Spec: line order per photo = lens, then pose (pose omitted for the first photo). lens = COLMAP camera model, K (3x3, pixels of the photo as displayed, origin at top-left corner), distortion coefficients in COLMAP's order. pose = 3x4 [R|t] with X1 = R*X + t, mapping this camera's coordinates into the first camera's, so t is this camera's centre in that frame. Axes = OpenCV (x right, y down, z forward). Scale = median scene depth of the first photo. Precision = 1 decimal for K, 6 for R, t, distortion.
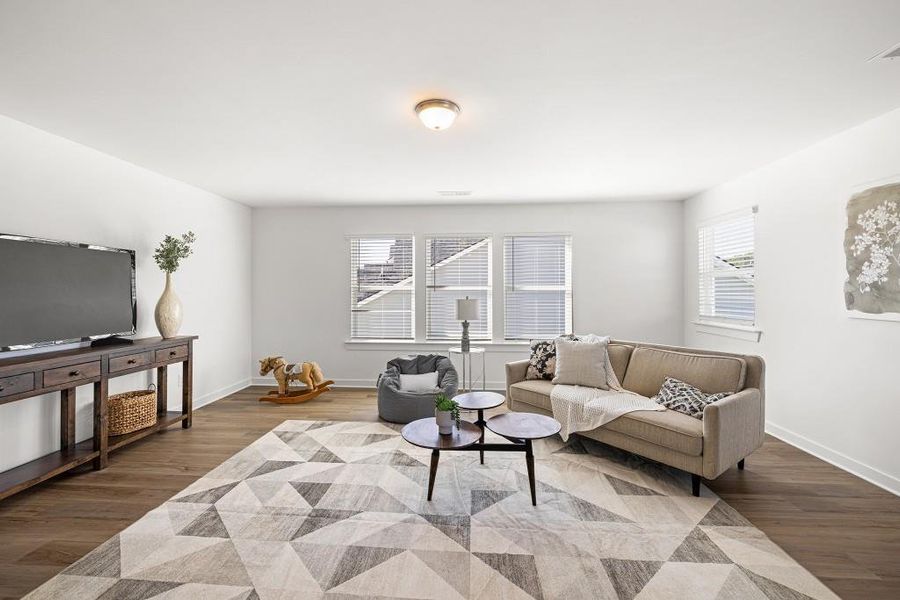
lens RADIAL K [[378.1, 0, 446.8], [0, 378.1, 289.4], [0, 0, 1]] dist [0.001888, 0.000189]
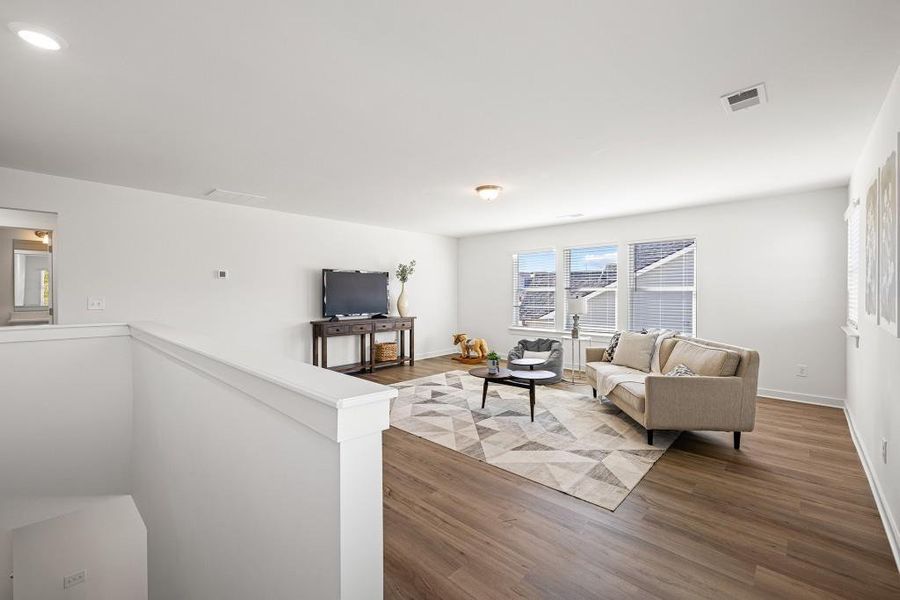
lens RADIAL K [[378.1, 0, 446.8], [0, 378.1, 289.4], [0, 0, 1]] dist [0.001888, 0.000189]
pose [[0.771304, -0.006721, -0.636431, 0.680033], [0.005017, 0.999977, -0.004480, -0.000662], [0.636447, 0.000262, 0.771321, -0.347390]]
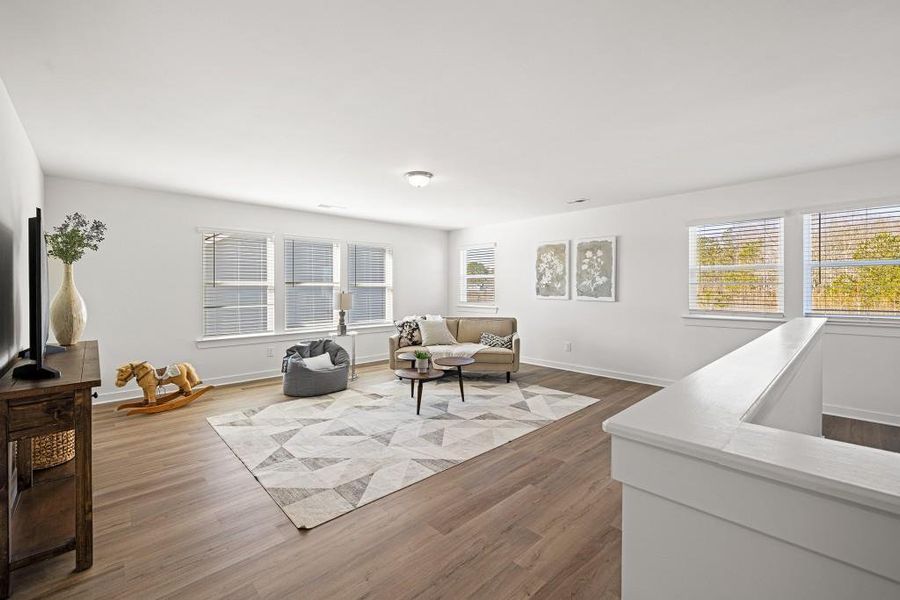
lens RADIAL K [[381.3, 0, 447.1], [0, 381.3, 287.8], [0, 0, 1]] dist [0.000722, 0.000357]
pose [[0.680591, -0.000490, 0.732663, -0.820027], [-0.004972, 0.999974, 0.005288, -0.001226], [-0.732647, -0.007242, 0.680571, -0.147847]]
